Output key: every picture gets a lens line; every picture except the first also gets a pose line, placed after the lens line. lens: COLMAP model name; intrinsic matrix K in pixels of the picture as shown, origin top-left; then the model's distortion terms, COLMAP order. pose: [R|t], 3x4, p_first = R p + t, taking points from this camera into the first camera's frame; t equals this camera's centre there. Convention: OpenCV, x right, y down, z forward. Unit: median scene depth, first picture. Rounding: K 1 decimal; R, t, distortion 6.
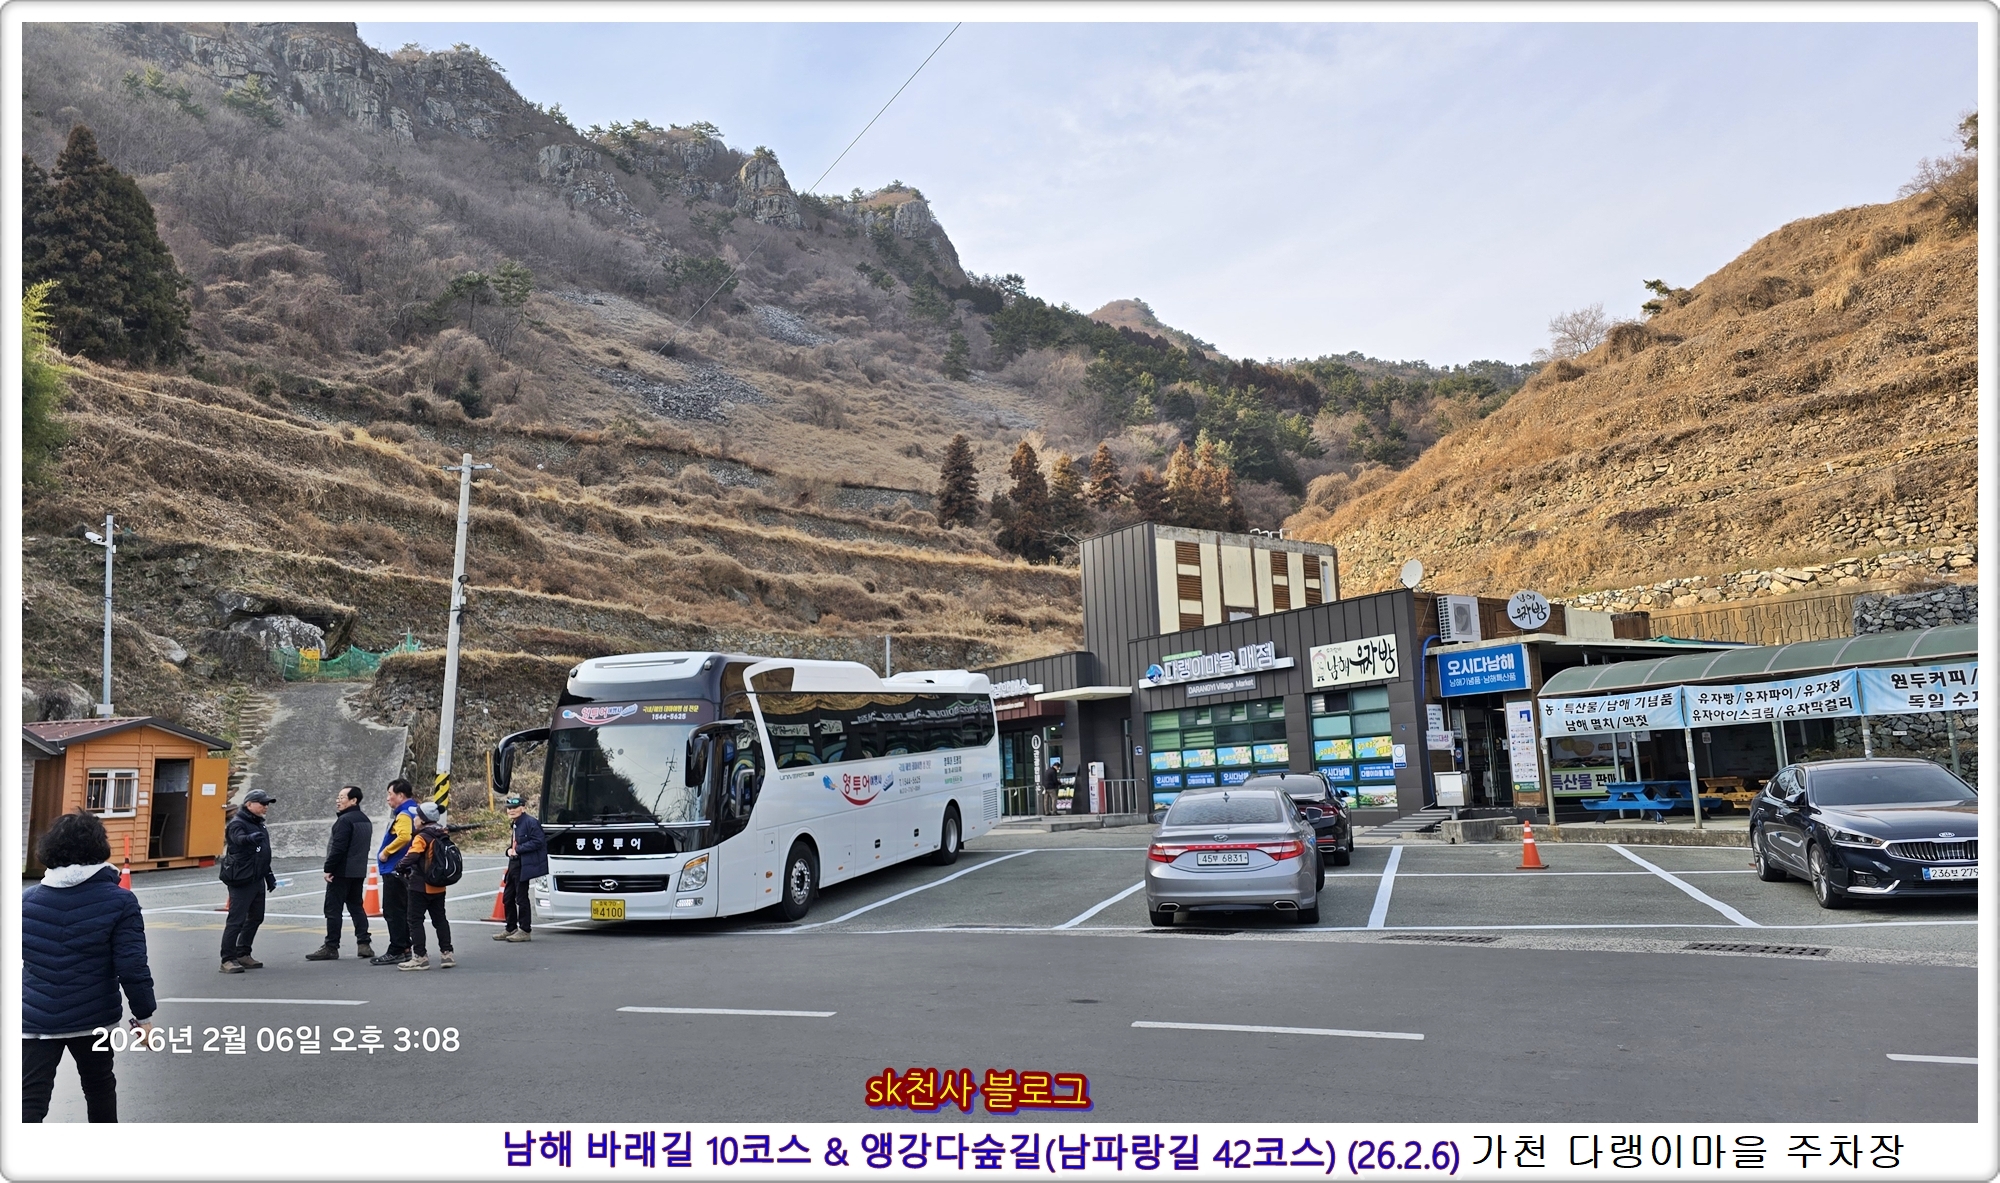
lens RADIAL K [[1319.9, 0, 1008.7], [0, 1319.9, 599.7], [0, 0, 1]] dist [0.075853, -0.076137]
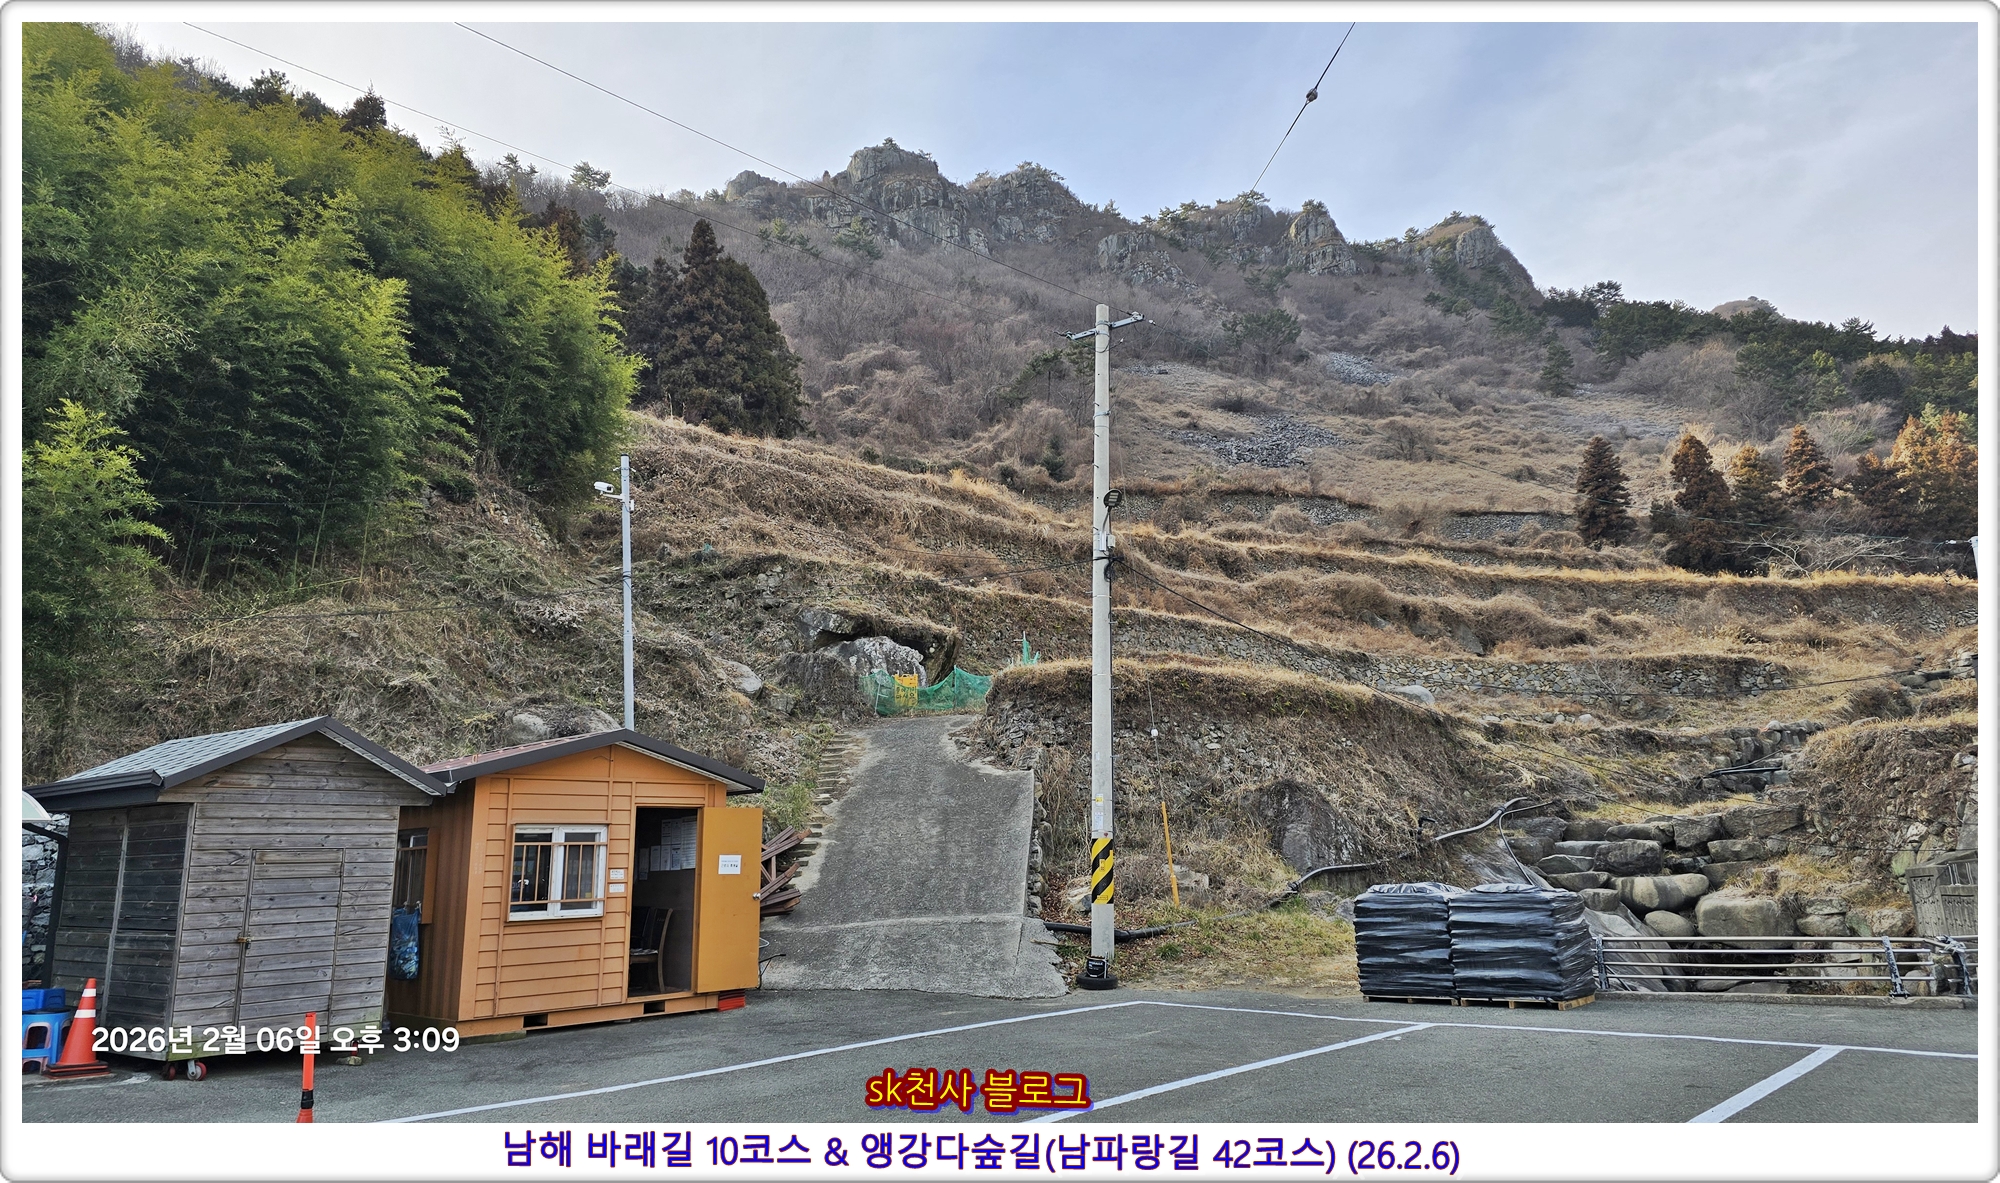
lens RADIAL K [[1319.9, 0, 1008.7], [0, 1319.9, 599.7], [0, 0, 1]] dist [0.075853, -0.076137]
pose [[0.911882, -0.078824, -0.402812, -0.047997], [0.055577, 0.996061, -0.069099, 0.013999], [0.406672, 0.040623, 0.912671, 0.099092]]
